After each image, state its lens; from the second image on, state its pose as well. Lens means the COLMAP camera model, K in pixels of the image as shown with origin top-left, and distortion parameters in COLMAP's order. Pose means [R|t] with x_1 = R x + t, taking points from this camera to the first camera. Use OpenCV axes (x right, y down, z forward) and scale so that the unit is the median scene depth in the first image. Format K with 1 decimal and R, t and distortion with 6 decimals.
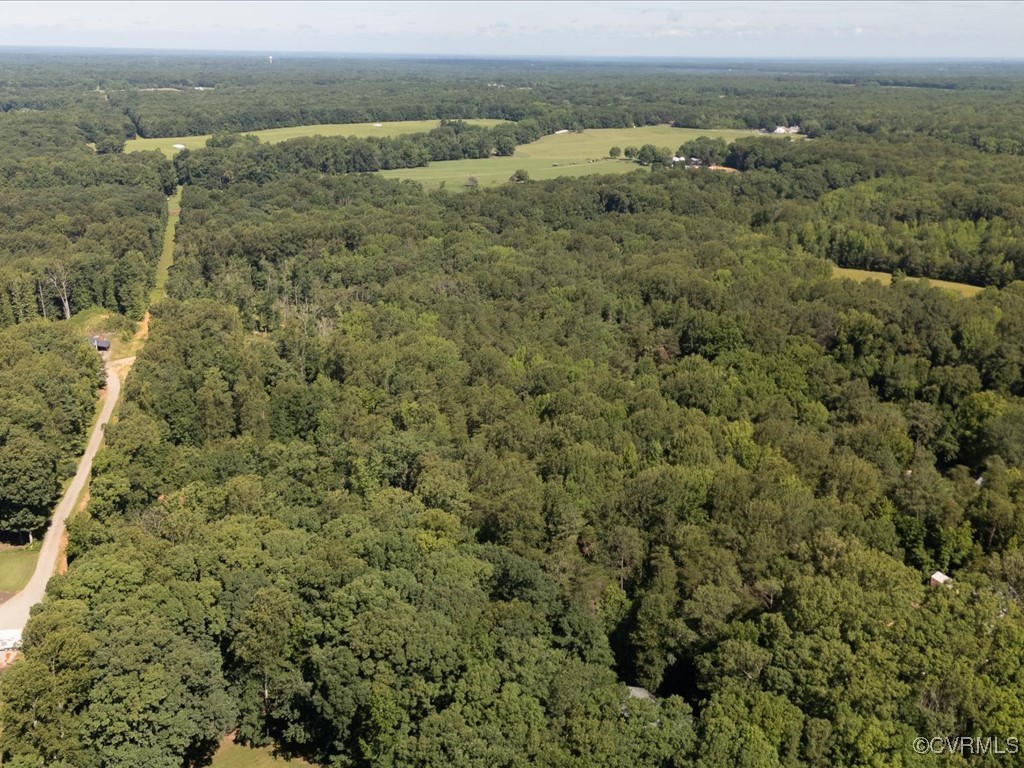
lens RADIAL K [[1008.5, 0, 515.2], [0, 1008.5, 382.1], [0, 0, 1]] dist [0.049368, 0.000000]
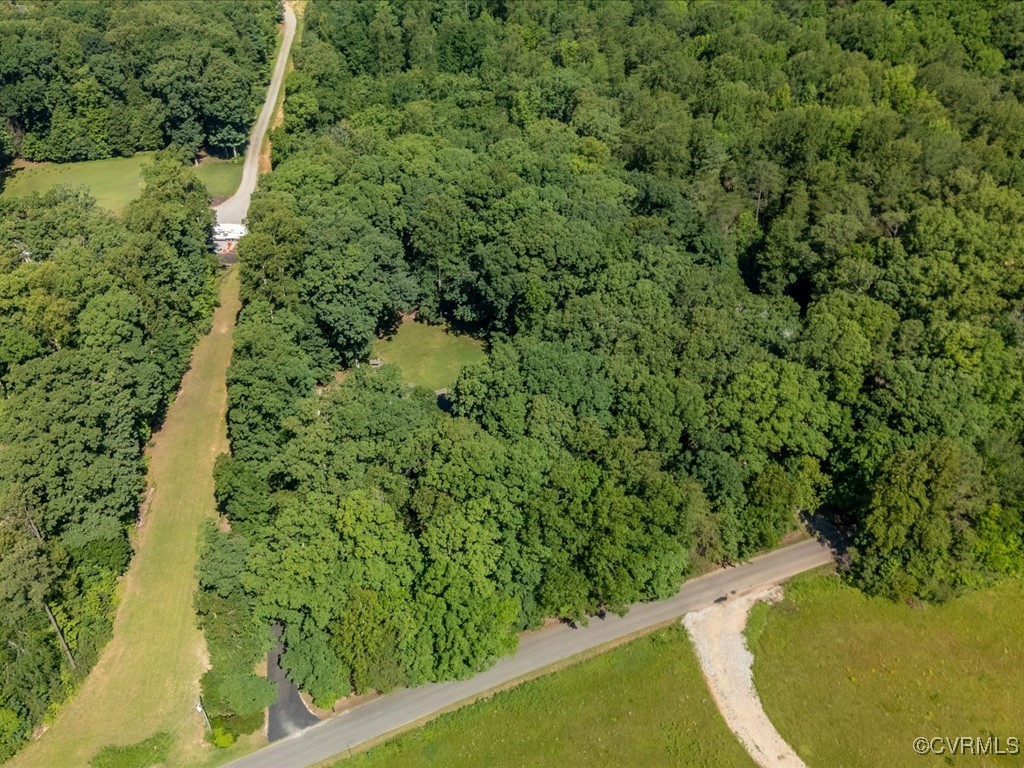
lens RADIAL K [[1008.5, 0, 513.6], [0, 1008.5, 382.4], [0, 0, 1]] dist [0.049368, 0.000000]
pose [[0.987090, 0.075054, -0.141490, 0.015824], [-0.026243, 0.947258, 0.319397, 0.031617], [0.158000, -0.311561, 0.936998, -0.118997]]
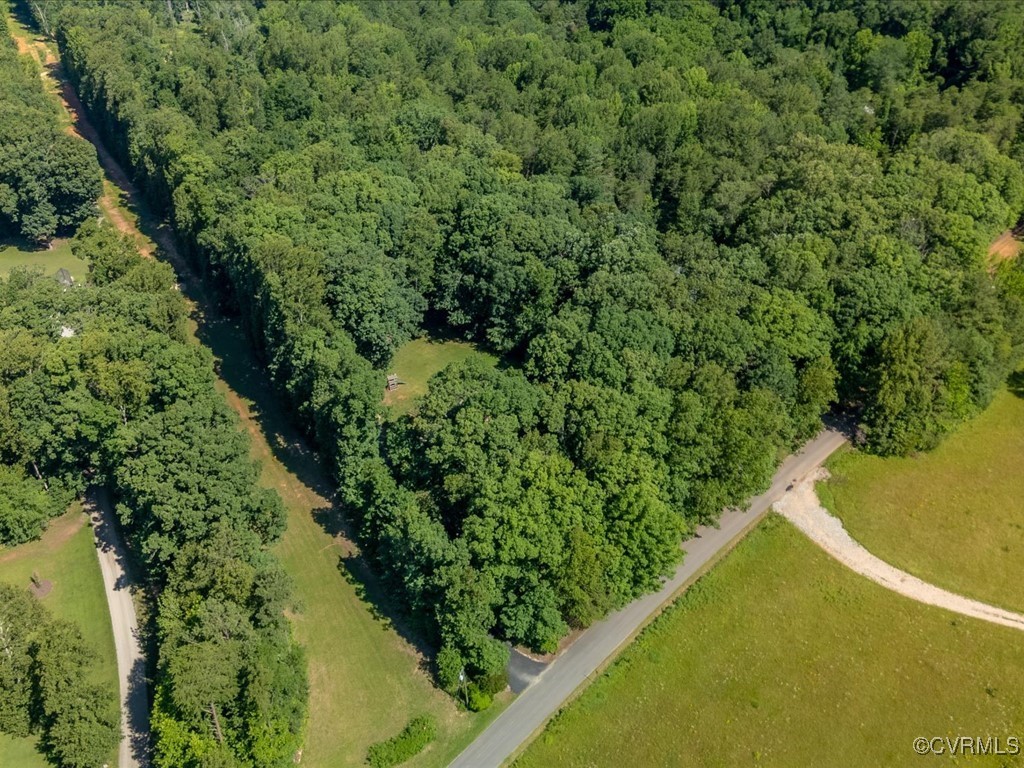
lens RADIAL K [[1008.5, 0, 513.5], [0, 1008.5, 382.0], [0, 0, 1]] dist [0.049368, 0.000000]
pose [[0.972546, -0.141379, 0.184840, -0.330335], [0.087539, 0.958216, 0.272323, 0.064216], [-0.215618, -0.248666, 0.944285, -0.218876]]
